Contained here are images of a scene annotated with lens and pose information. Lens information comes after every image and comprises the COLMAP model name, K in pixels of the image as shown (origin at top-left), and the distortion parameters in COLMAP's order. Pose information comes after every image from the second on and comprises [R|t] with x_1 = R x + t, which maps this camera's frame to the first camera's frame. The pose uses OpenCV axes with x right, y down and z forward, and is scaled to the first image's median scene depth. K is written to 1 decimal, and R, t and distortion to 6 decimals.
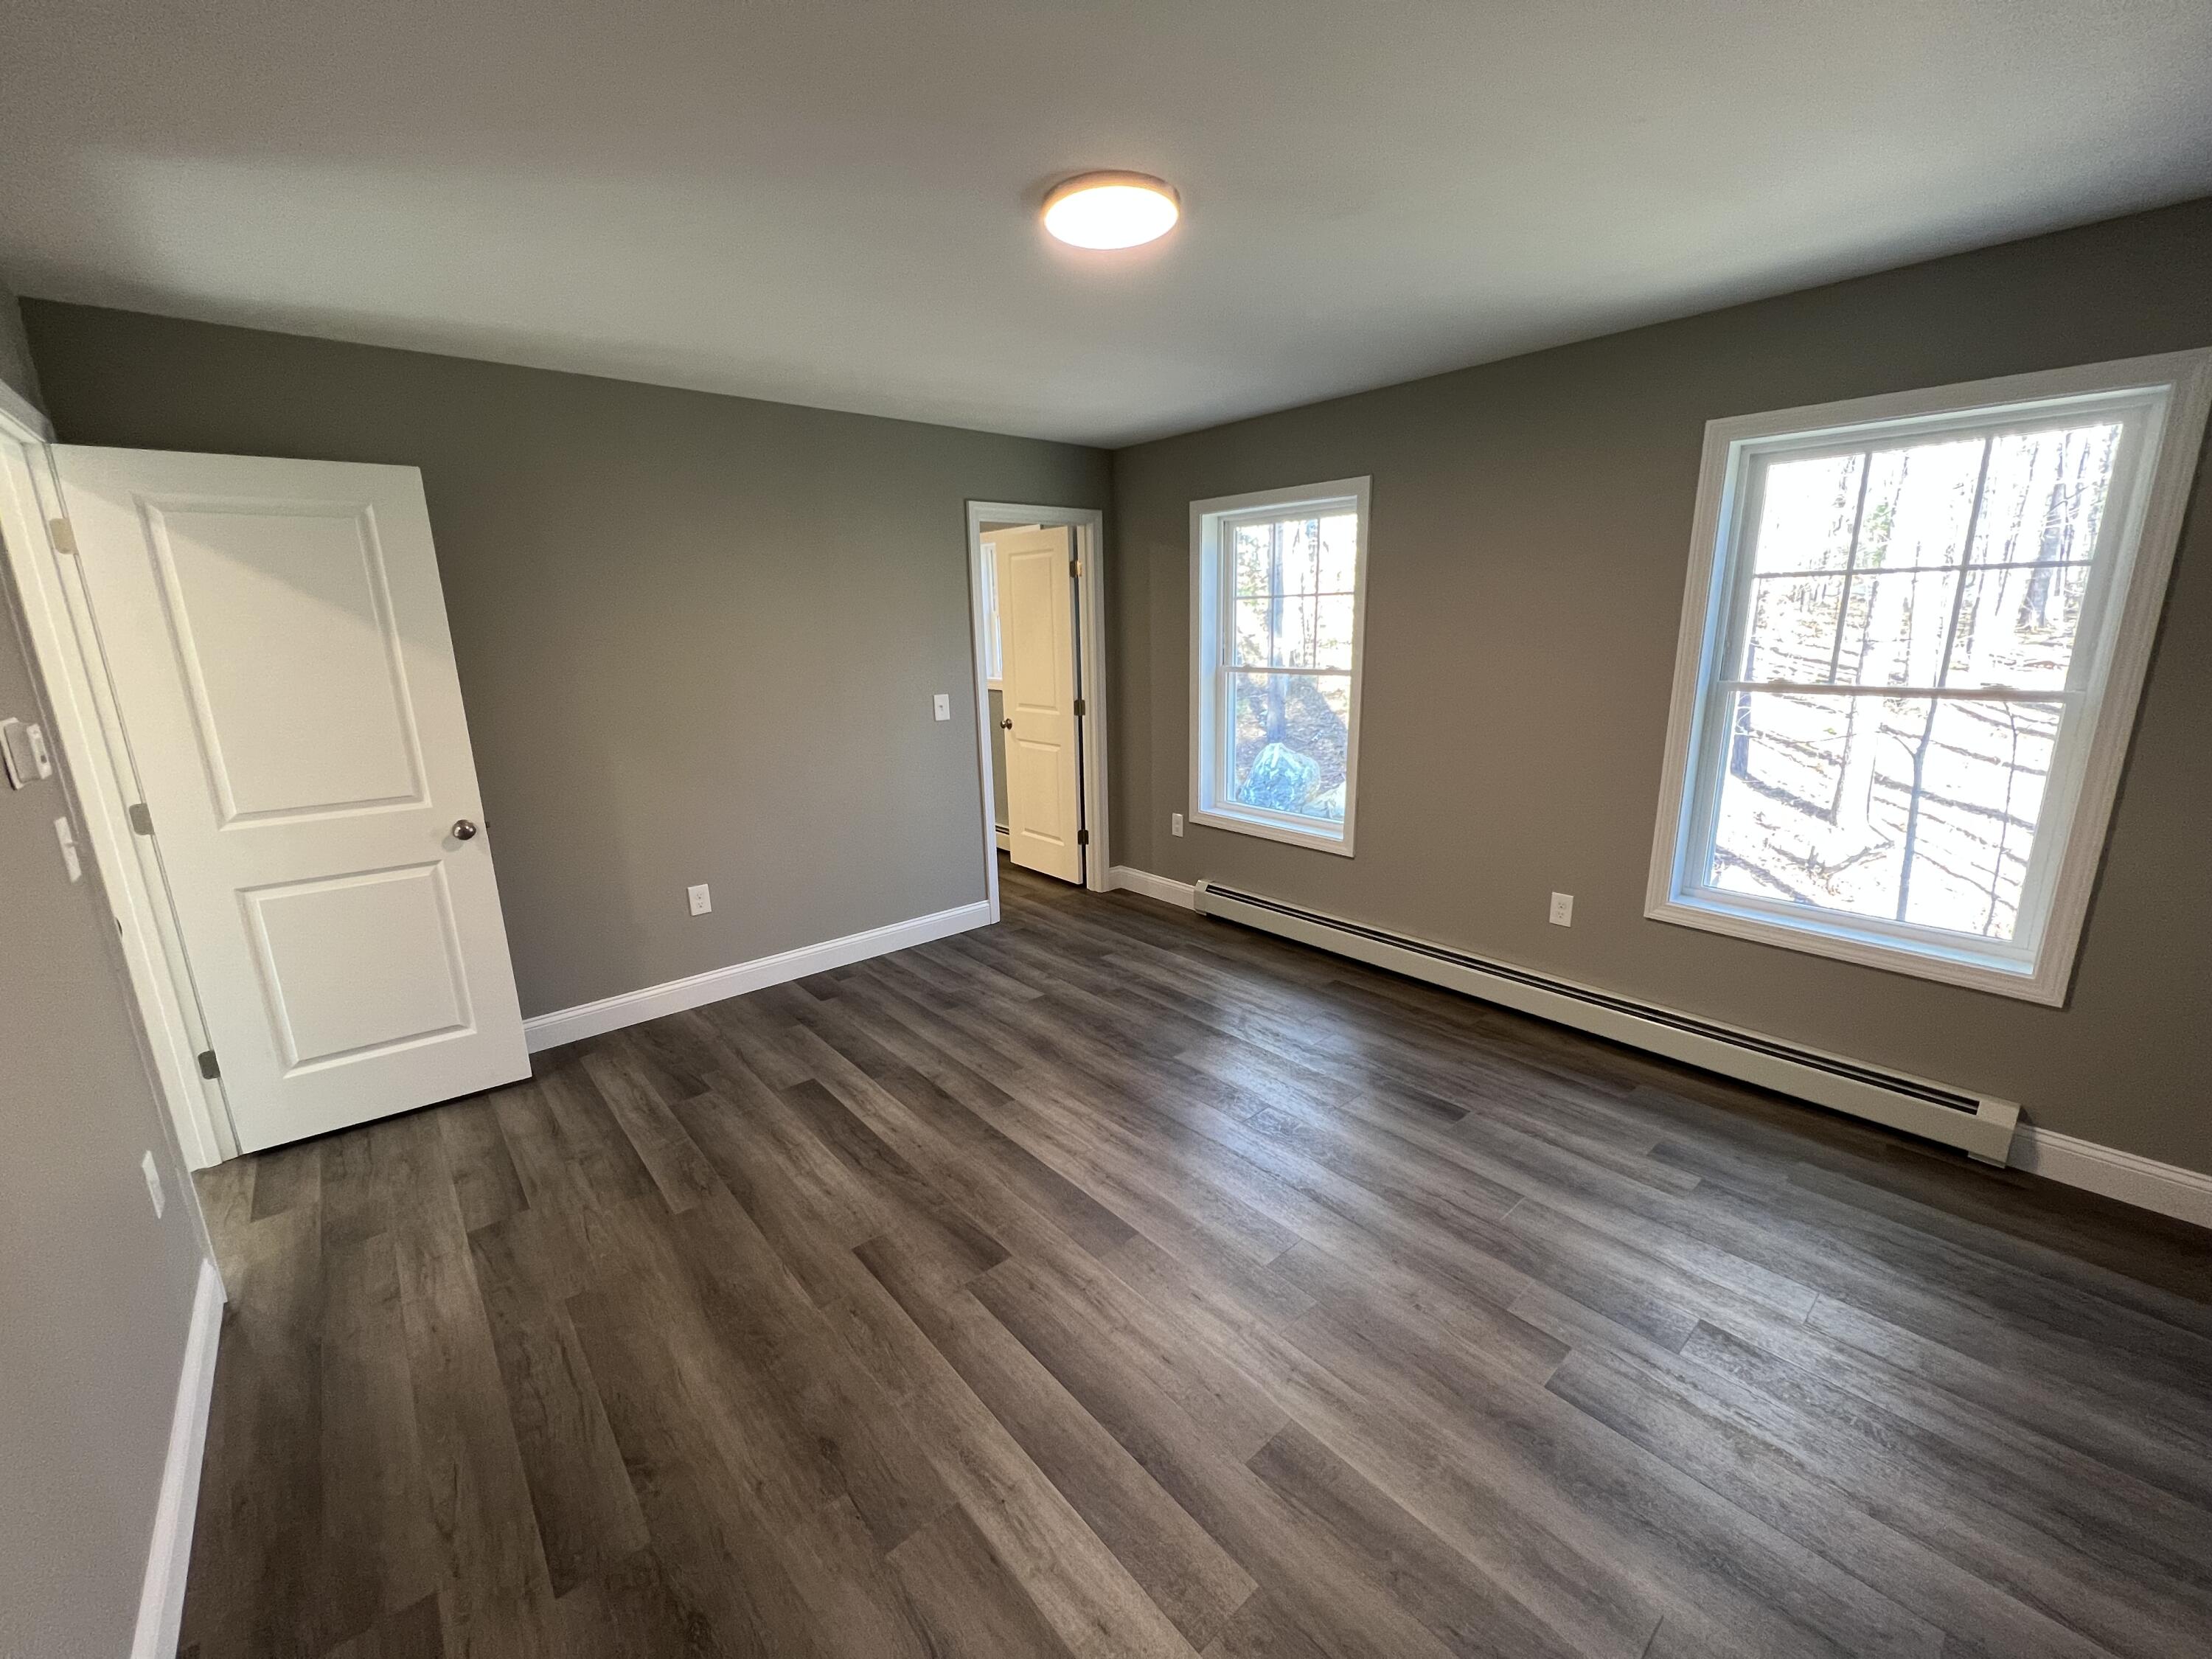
lens RADIAL K [[888.7, 0, 1106.0], [0, 888.7, 829.5], [0, 0, 1]] dist [-0.000528, -0.000150]
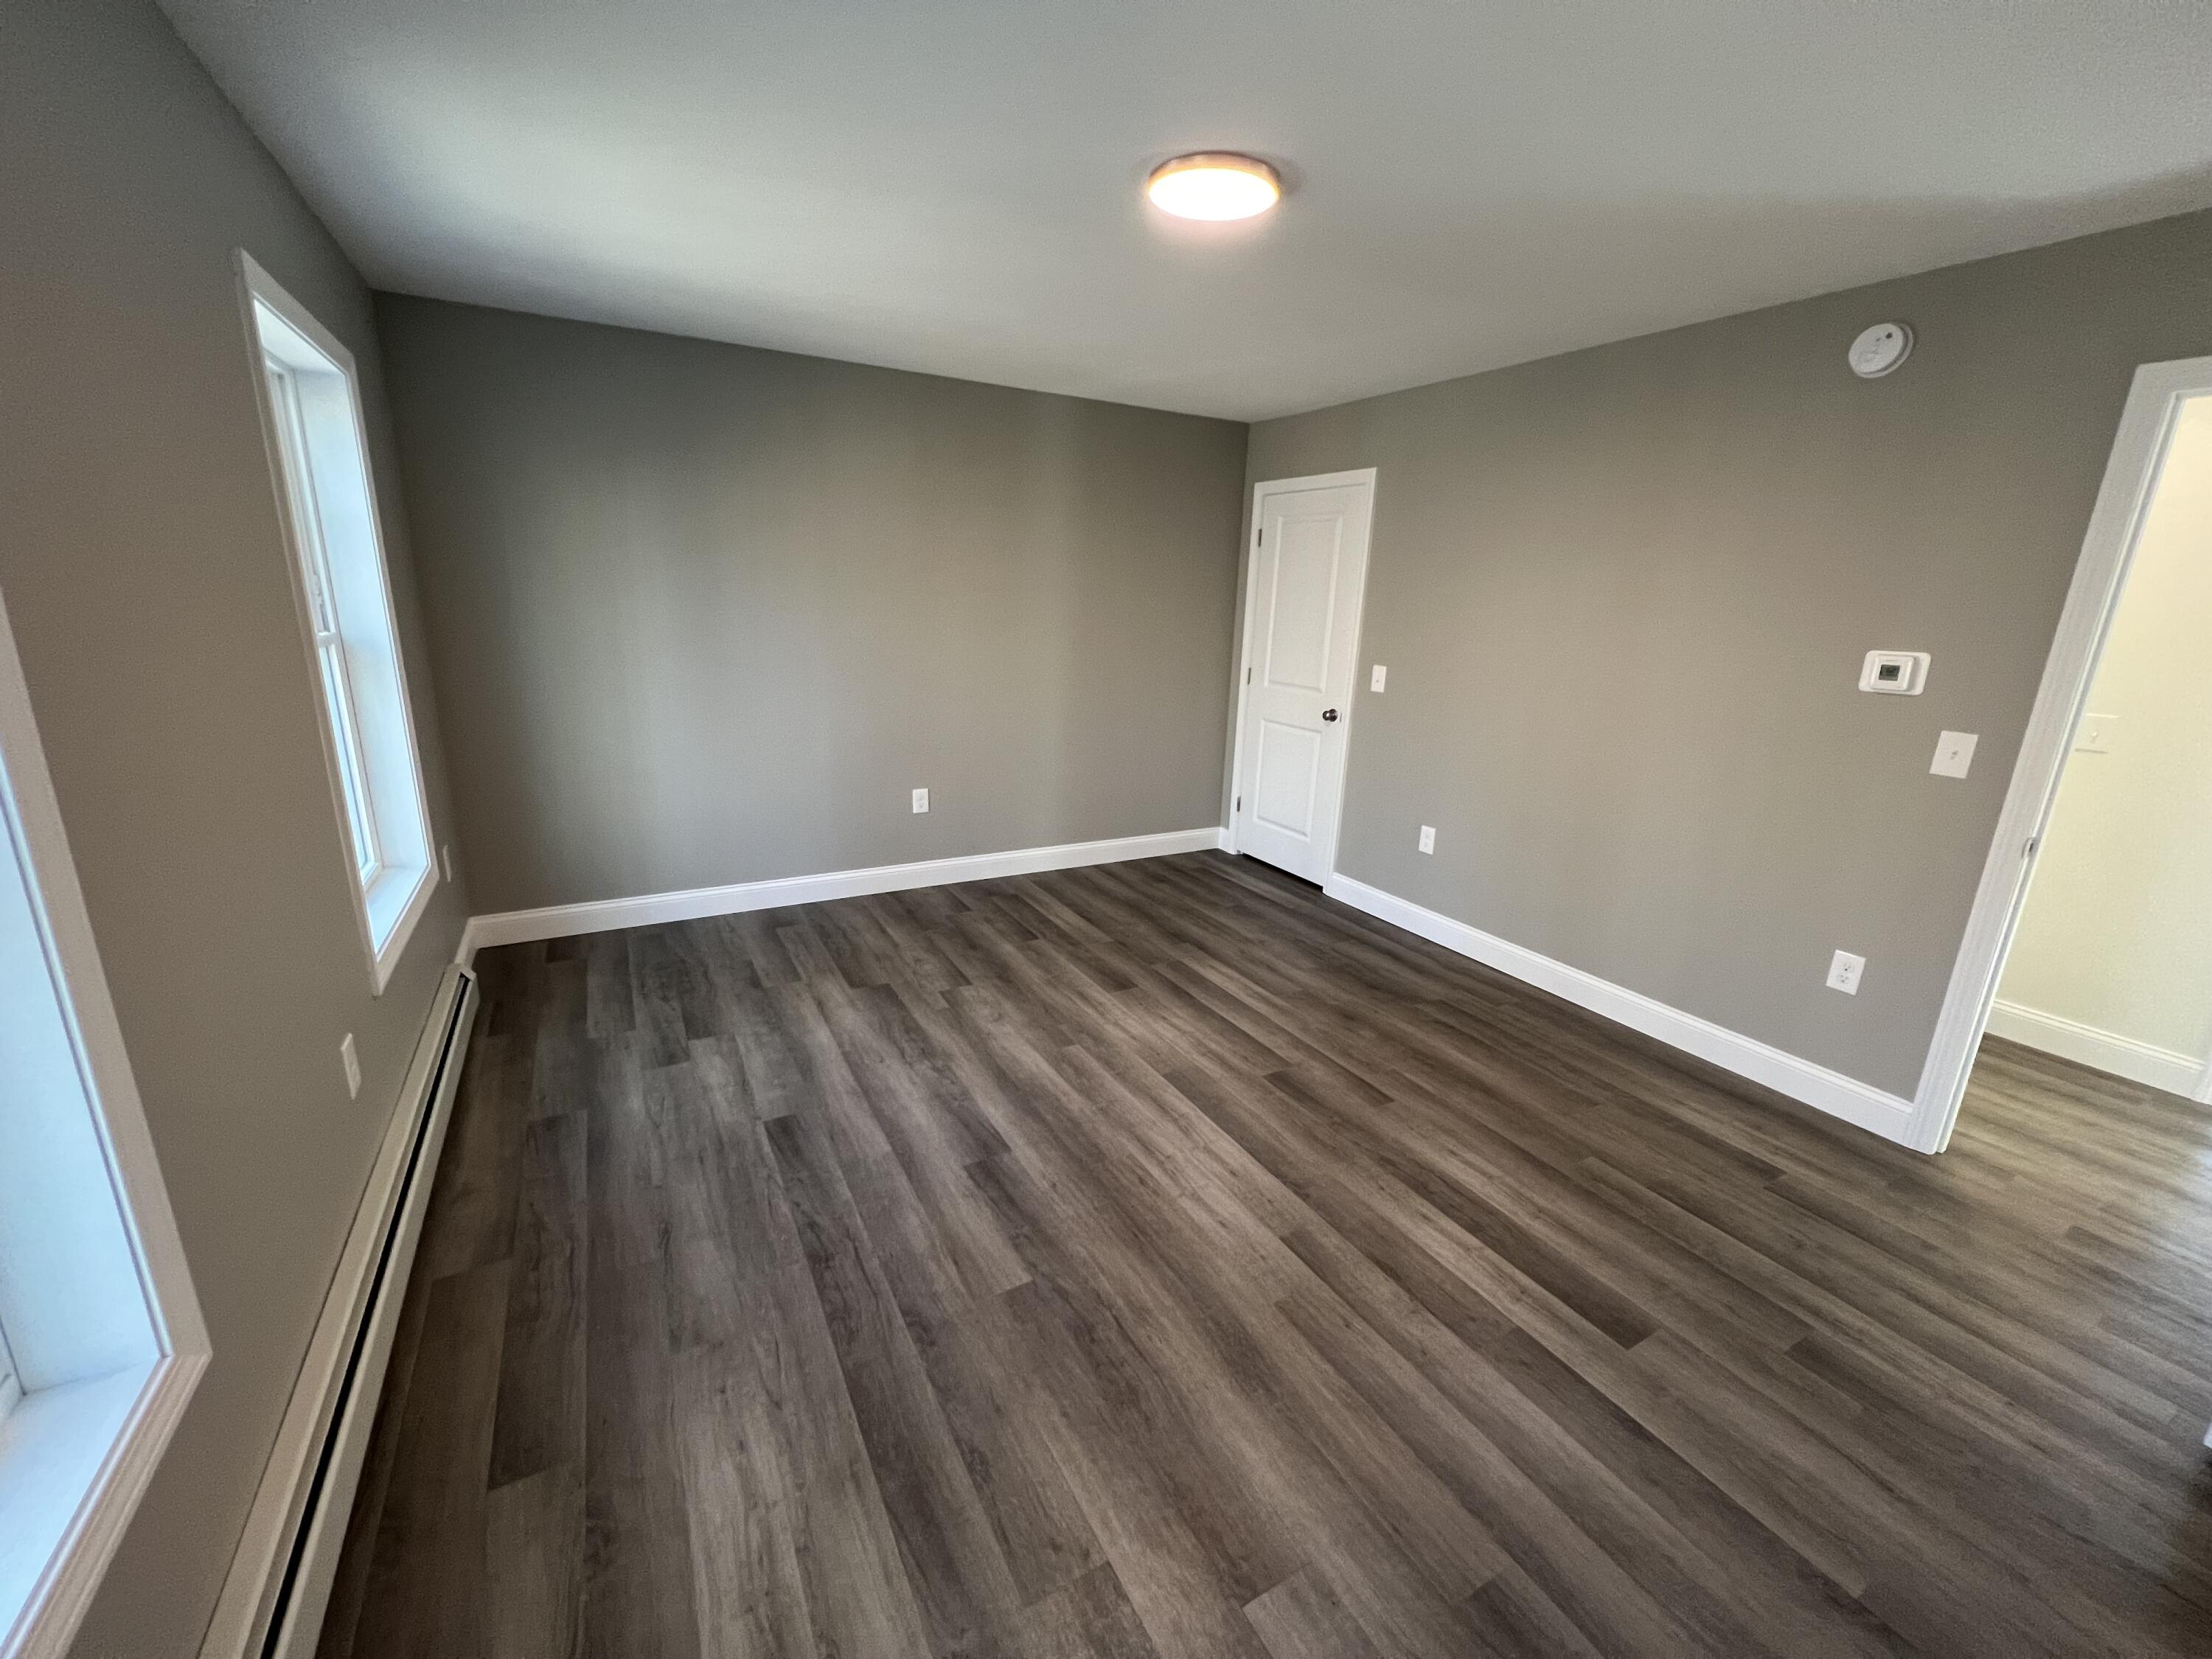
lens RADIAL K [[888.7, 0, 1106.0], [0, 888.7, 829.5], [0, 0, 1]] dist [-0.000528, -0.000150]
pose [[-0.979522, -0.064293, 0.190794, -0.092241], [0.032997, 0.883564, 0.467147, -0.387369], [-0.198613, 0.463877, -0.863349, 1.715729]]
